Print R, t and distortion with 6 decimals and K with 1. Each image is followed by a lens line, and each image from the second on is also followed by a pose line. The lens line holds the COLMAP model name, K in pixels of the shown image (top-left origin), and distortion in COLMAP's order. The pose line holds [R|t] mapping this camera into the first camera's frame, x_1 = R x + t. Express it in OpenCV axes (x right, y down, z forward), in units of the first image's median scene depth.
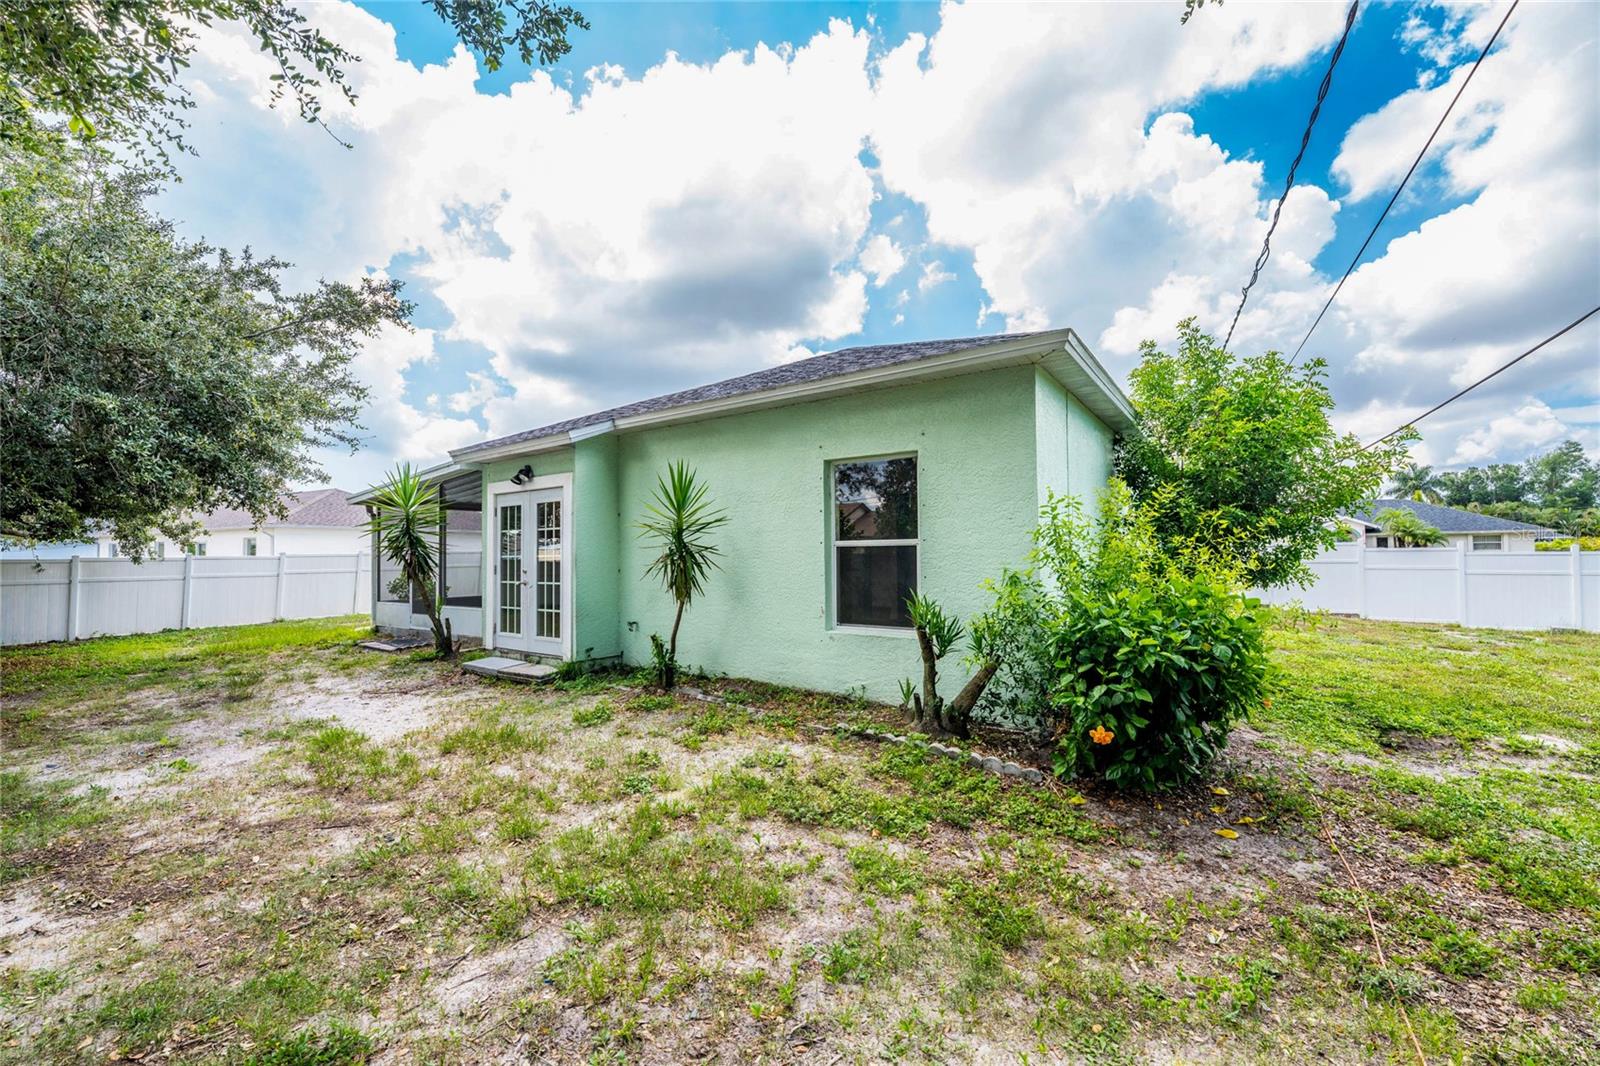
lens RADIAL K [[623.9, 0, 800.0], [0, 623.9, 533.0], [0, 0, 1]] dist [-0.000840, -0.000512]
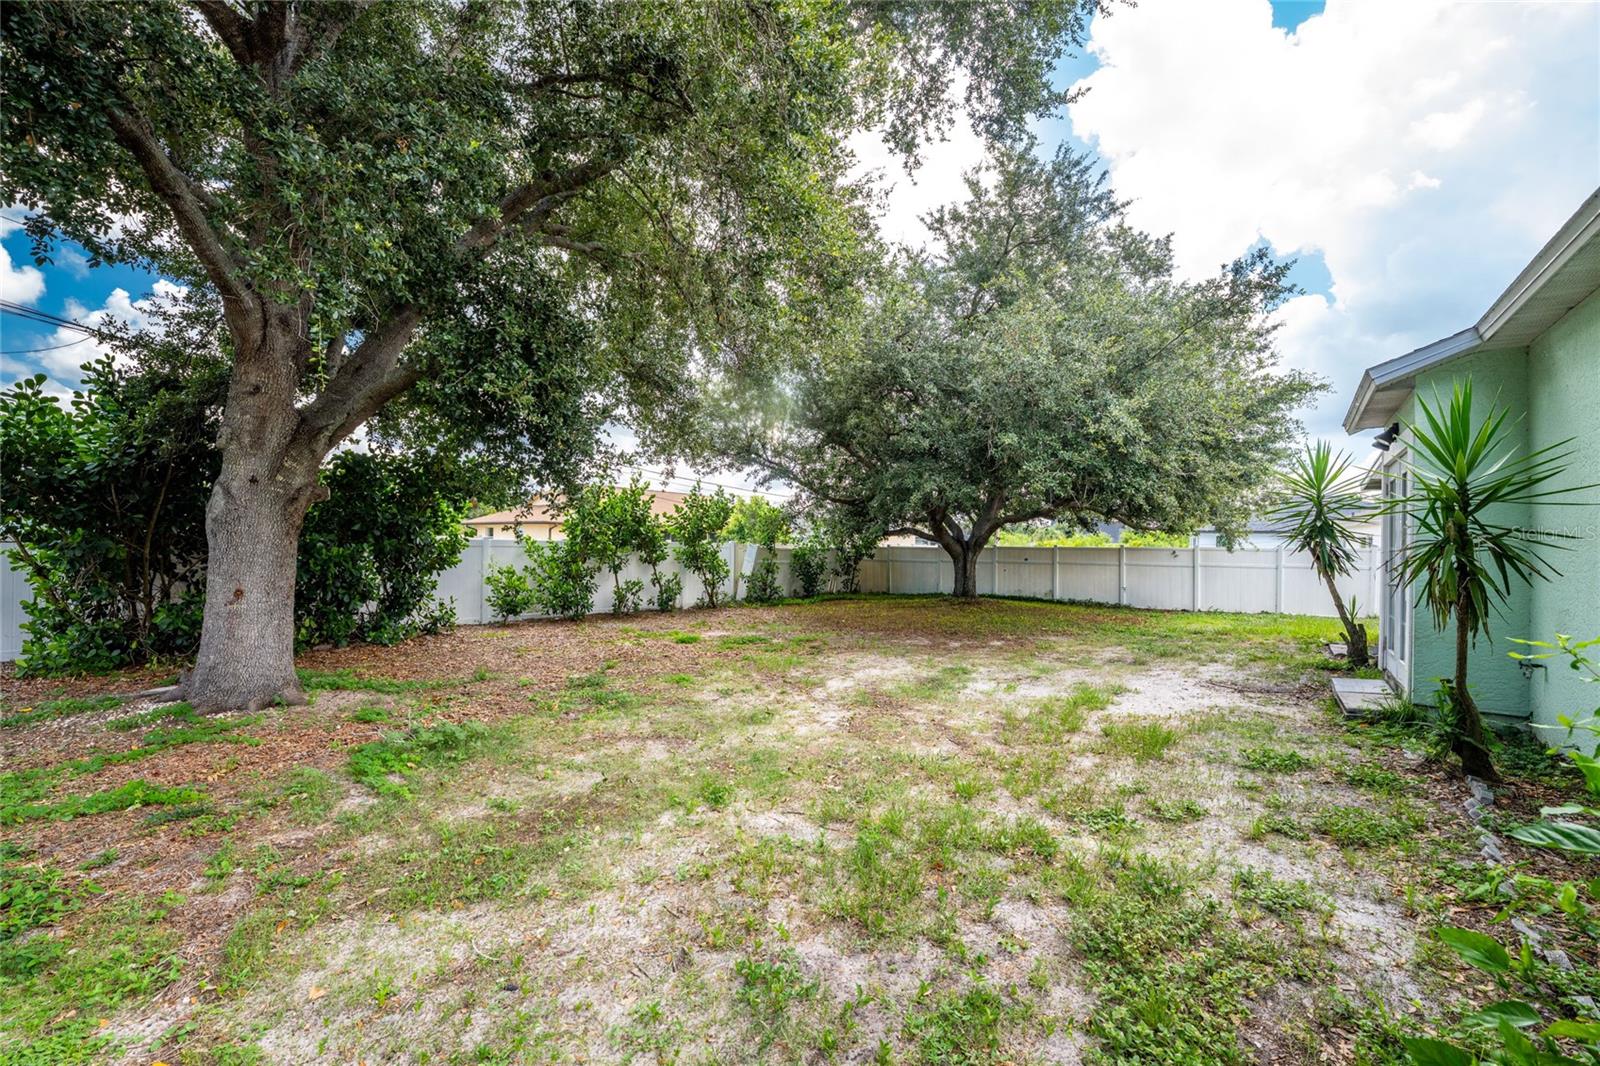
lens RADIAL K [[658.4, 0, 800.0], [0, 658.4, 533.0], [0, 0, 1]] dist [0.000150, -0.000137]
pose [[-0.010532, -0.017337, -0.999794, 0.420458], [0.026000, 0.999507, -0.017606, 0.027778], [0.999606, -0.026180, -0.010076, 0.442001]]
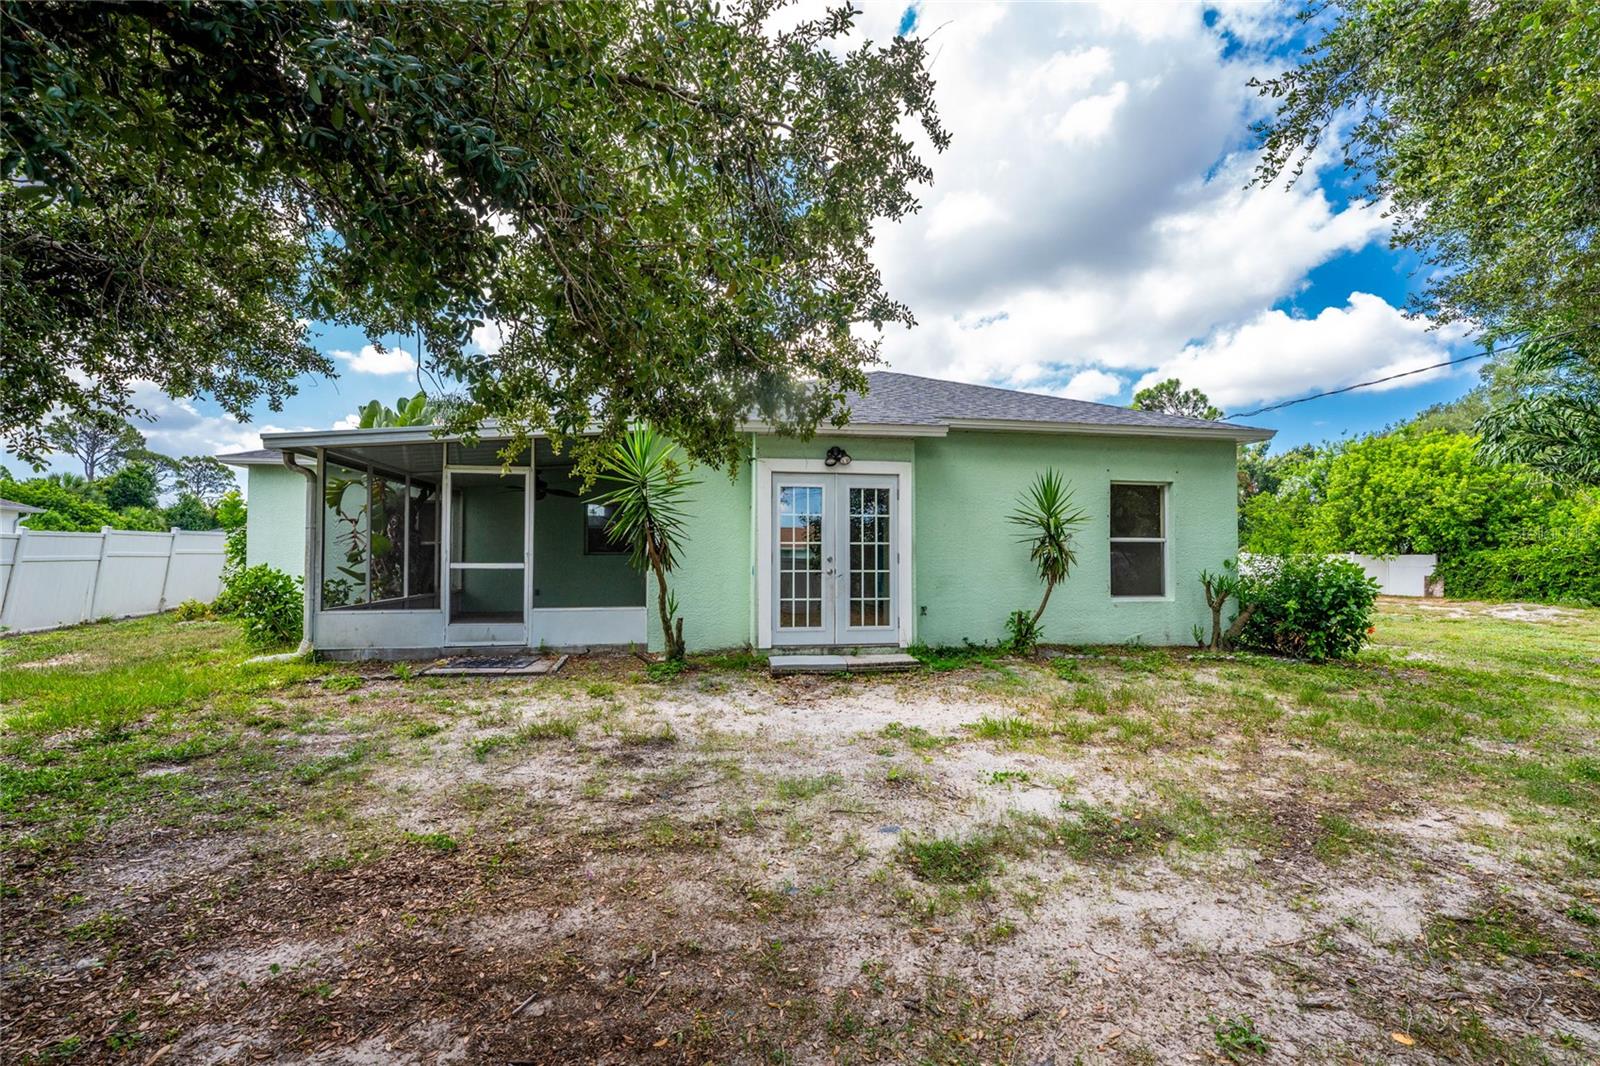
lens RADIAL K [[623.9, 0, 800.0], [0, 623.9, 533.0], [0, 0, 1]] dist [-0.000840, -0.000512]
pose [[0.716107, 0.029394, 0.697371, -1.478617], [-0.038549, 0.999254, -0.002534, 0.034427], [-0.696925, -0.025068, 0.716705, 0.472182]]
